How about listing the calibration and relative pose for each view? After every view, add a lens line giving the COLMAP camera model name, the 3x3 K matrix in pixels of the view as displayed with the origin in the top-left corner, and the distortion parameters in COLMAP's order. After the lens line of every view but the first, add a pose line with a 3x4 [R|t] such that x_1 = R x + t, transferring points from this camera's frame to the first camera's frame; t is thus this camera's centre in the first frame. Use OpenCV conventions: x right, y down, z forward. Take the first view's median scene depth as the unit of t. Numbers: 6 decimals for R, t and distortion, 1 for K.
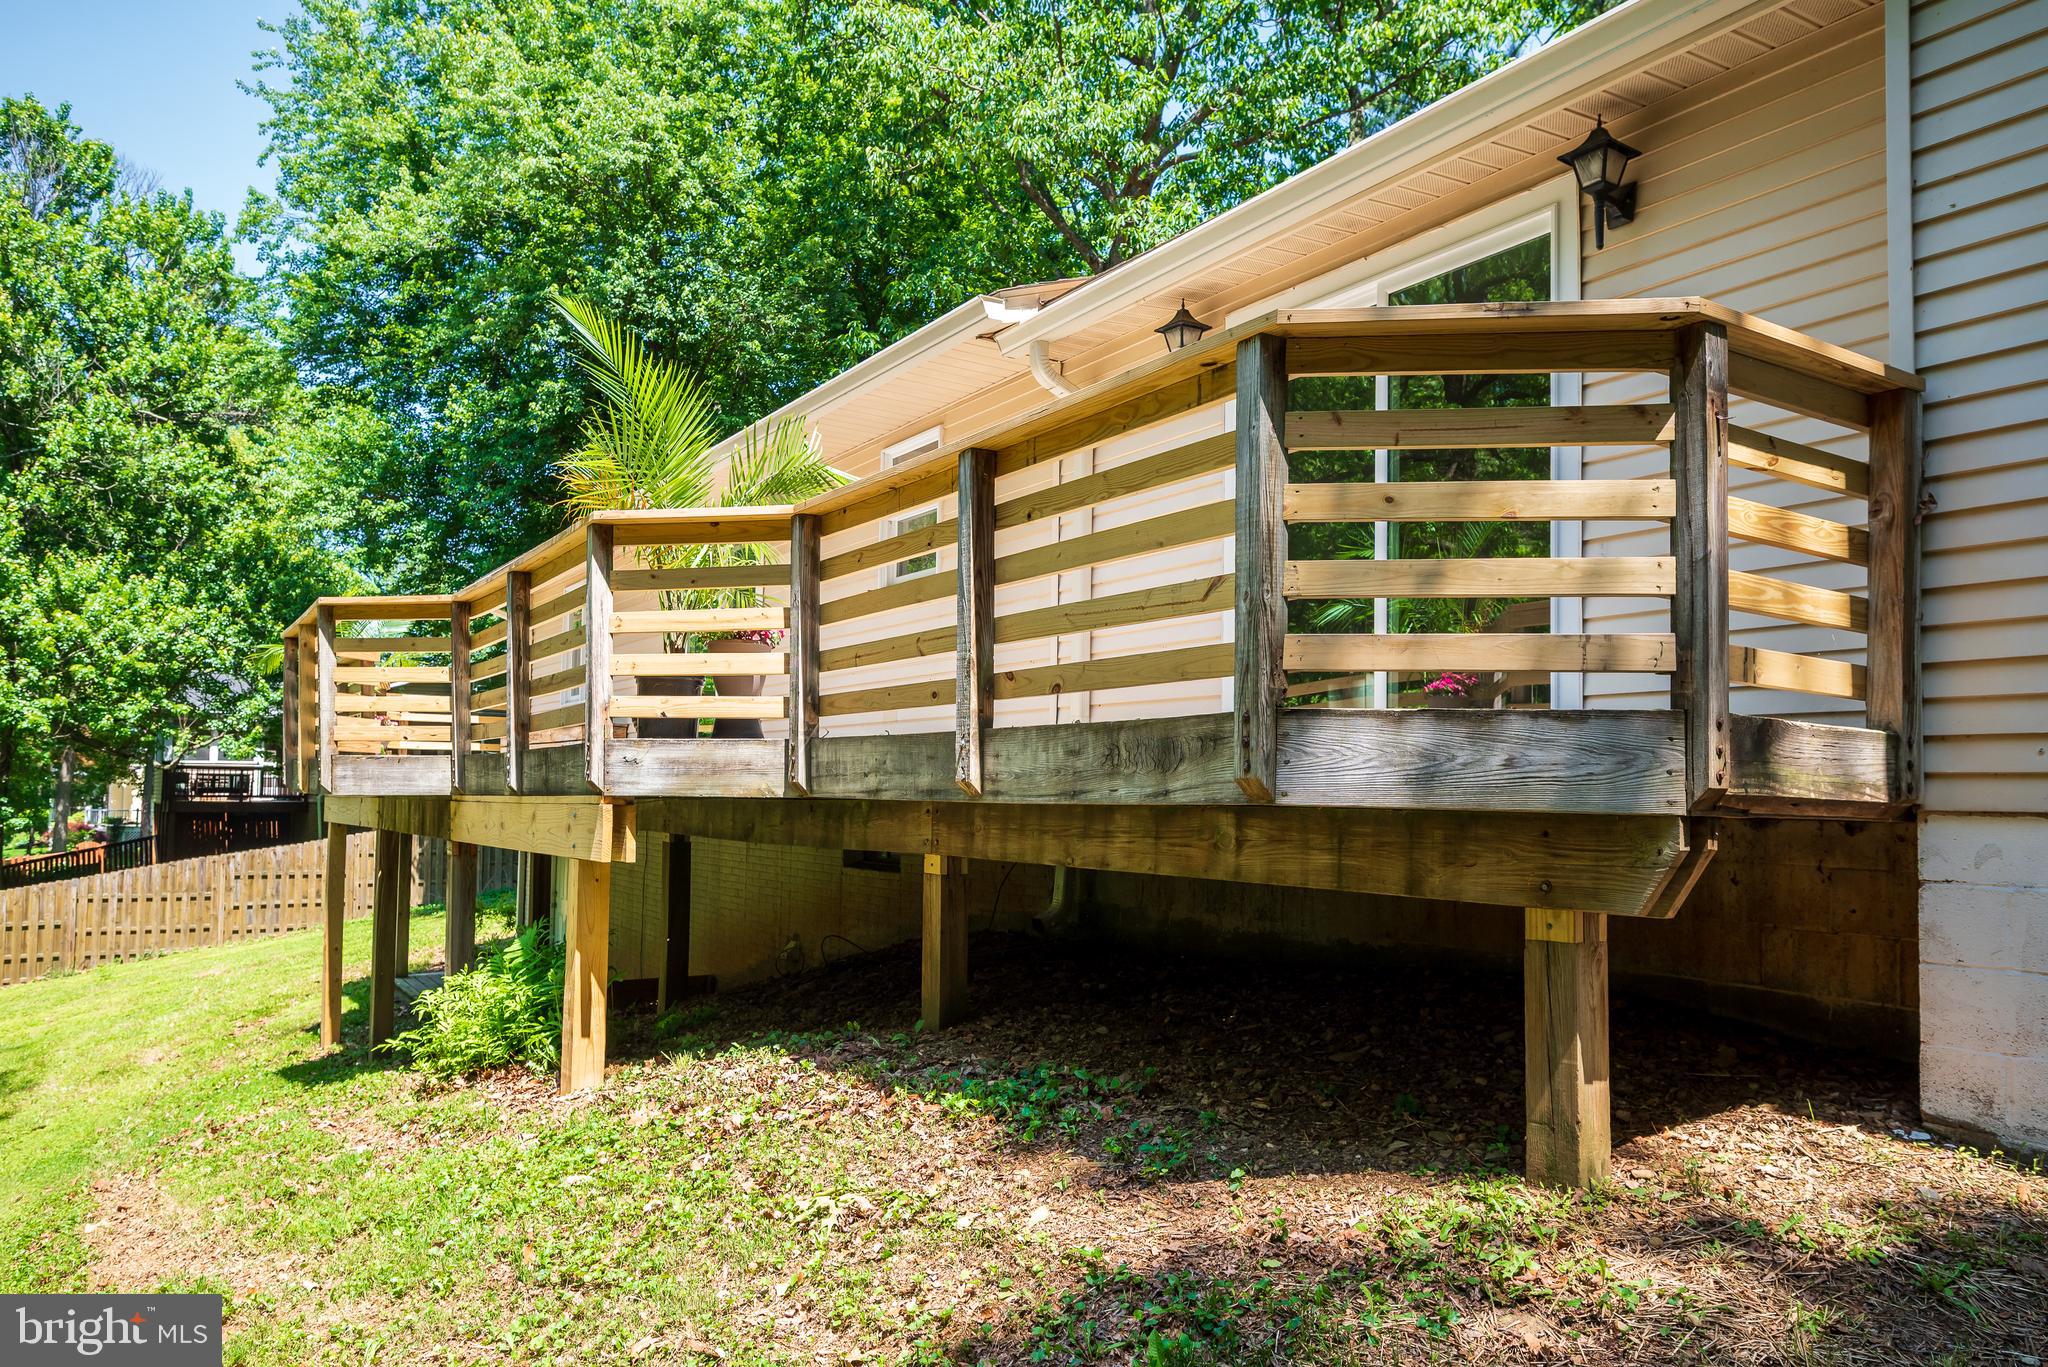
lens RADIAL K [[1401.9, 0, 1026.7], [0, 1401.9, 698.0], [0, 0, 1]] dist [-0.002229, 0.004564]
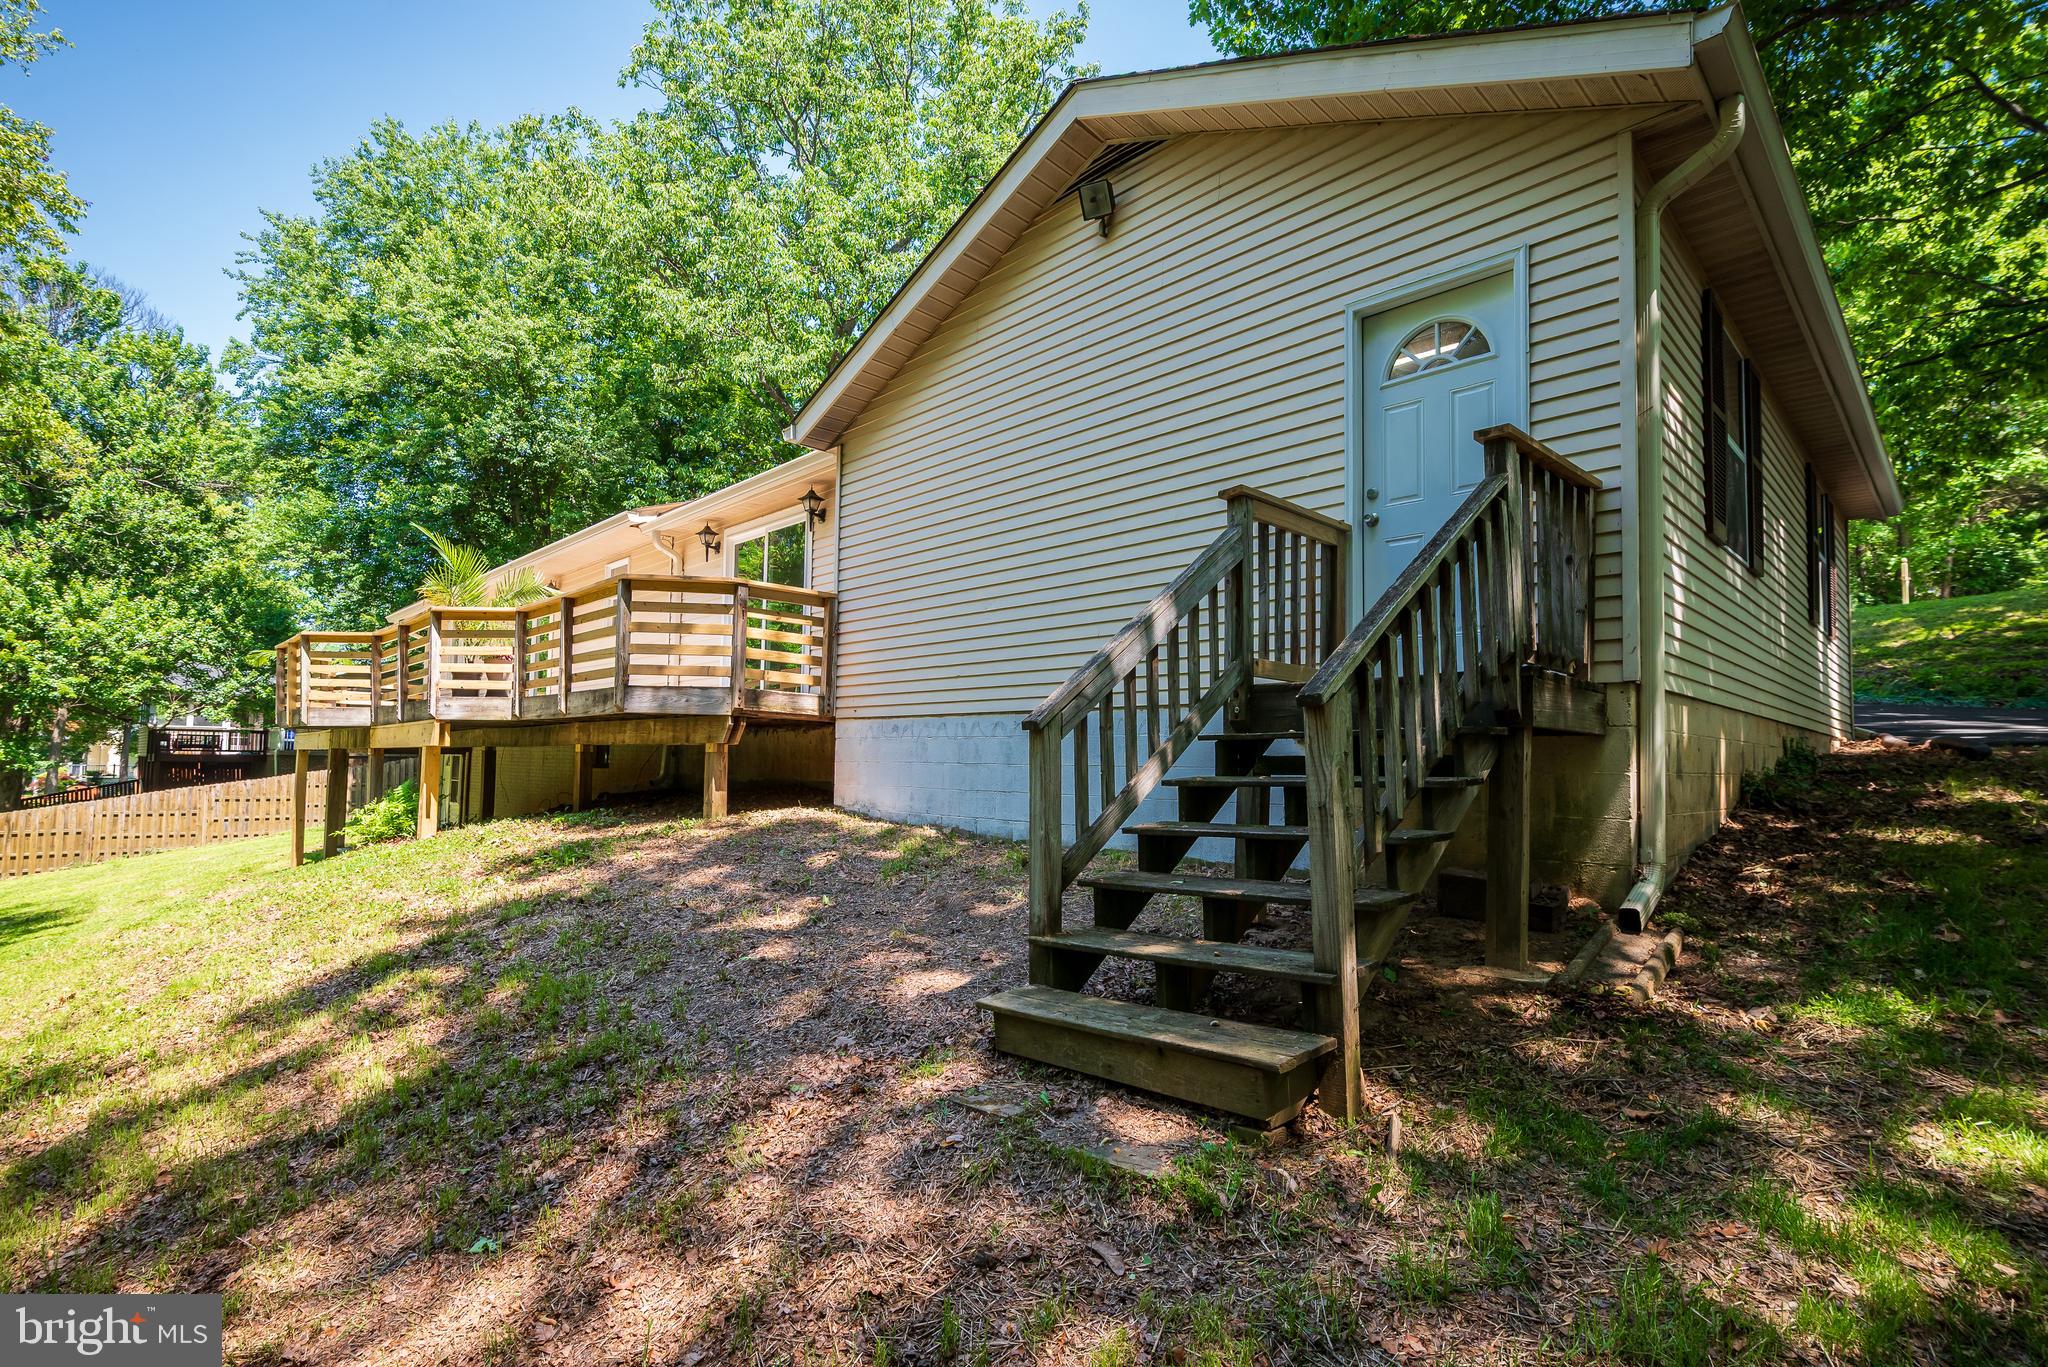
lens RADIAL K [[944.9, 0, 1007.5], [0, 944.9, 699.3], [0, 0, 1]] dist [0.000900, -0.000777]
pose [[0.980665, 0.014969, 0.195122, 0.071883], [-0.016126, 0.999861, 0.004341, 0.001881], [-0.195030, -0.007403, 0.980769, -0.166397]]
